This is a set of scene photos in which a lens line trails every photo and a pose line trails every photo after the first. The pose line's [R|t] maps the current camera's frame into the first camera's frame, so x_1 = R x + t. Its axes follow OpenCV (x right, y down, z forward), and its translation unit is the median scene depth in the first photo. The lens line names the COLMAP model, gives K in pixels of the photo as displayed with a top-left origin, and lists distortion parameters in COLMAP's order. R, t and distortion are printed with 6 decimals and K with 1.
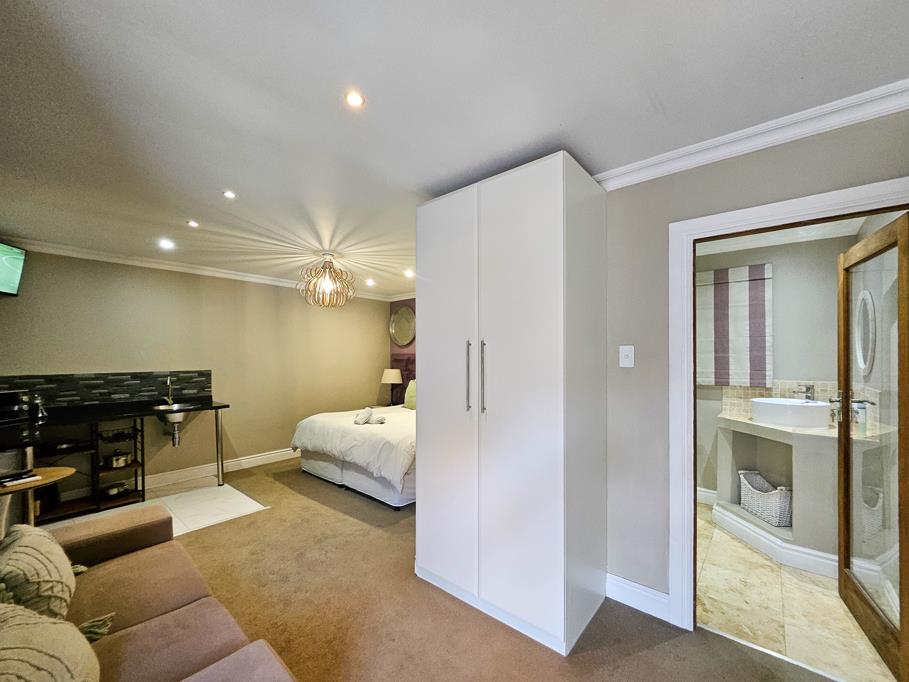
lens RADIAL K [[370.0, 0, 455.7], [0, 370.0, 356.1], [0, 0, 1]] dist [0.002022, 0.000786]
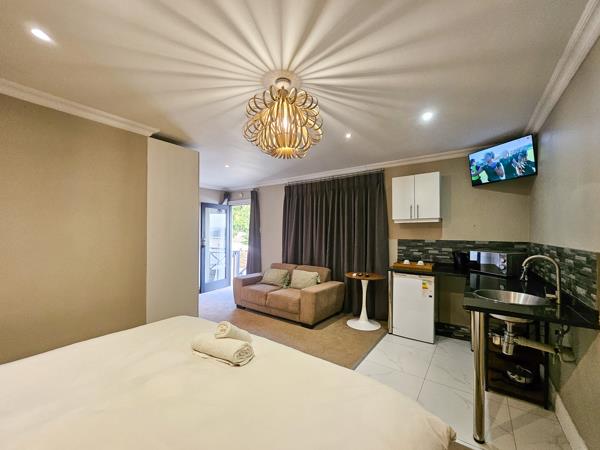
lens RADIAL K [[246.3, 0, 302.4], [0, 246.3, 230.9], [0, 0, 1]] dist [-0.000474, -0.000134]
pose [[-0.996225, -0.001666, -0.086793, -0.339310], [-0.001217, 0.999986, -0.005228, 0.016683], [0.086801, -0.005103, -0.996213, 1.465262]]
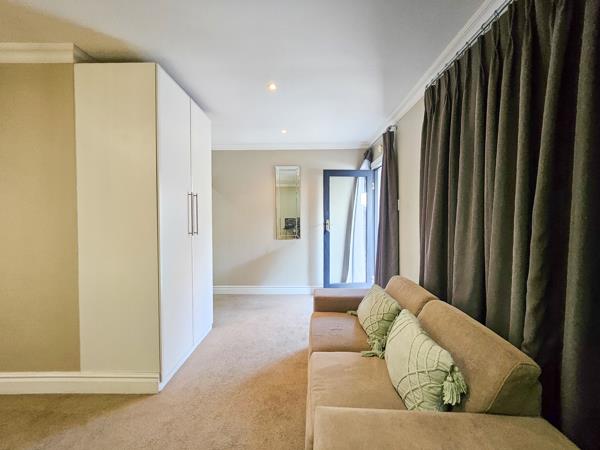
lens RADIAL K [[240.6, 0, 304.9], [0, 240.6, 222.1], [0, 0, 1]] dist [-0.000194, -0.000264]
pose [[-0.642655, -0.011949, 0.766063, -0.591116], [0.008058, 0.999718, 0.022354, 0.037968], [-0.766113, 0.020539, -0.642377, 0.701974]]
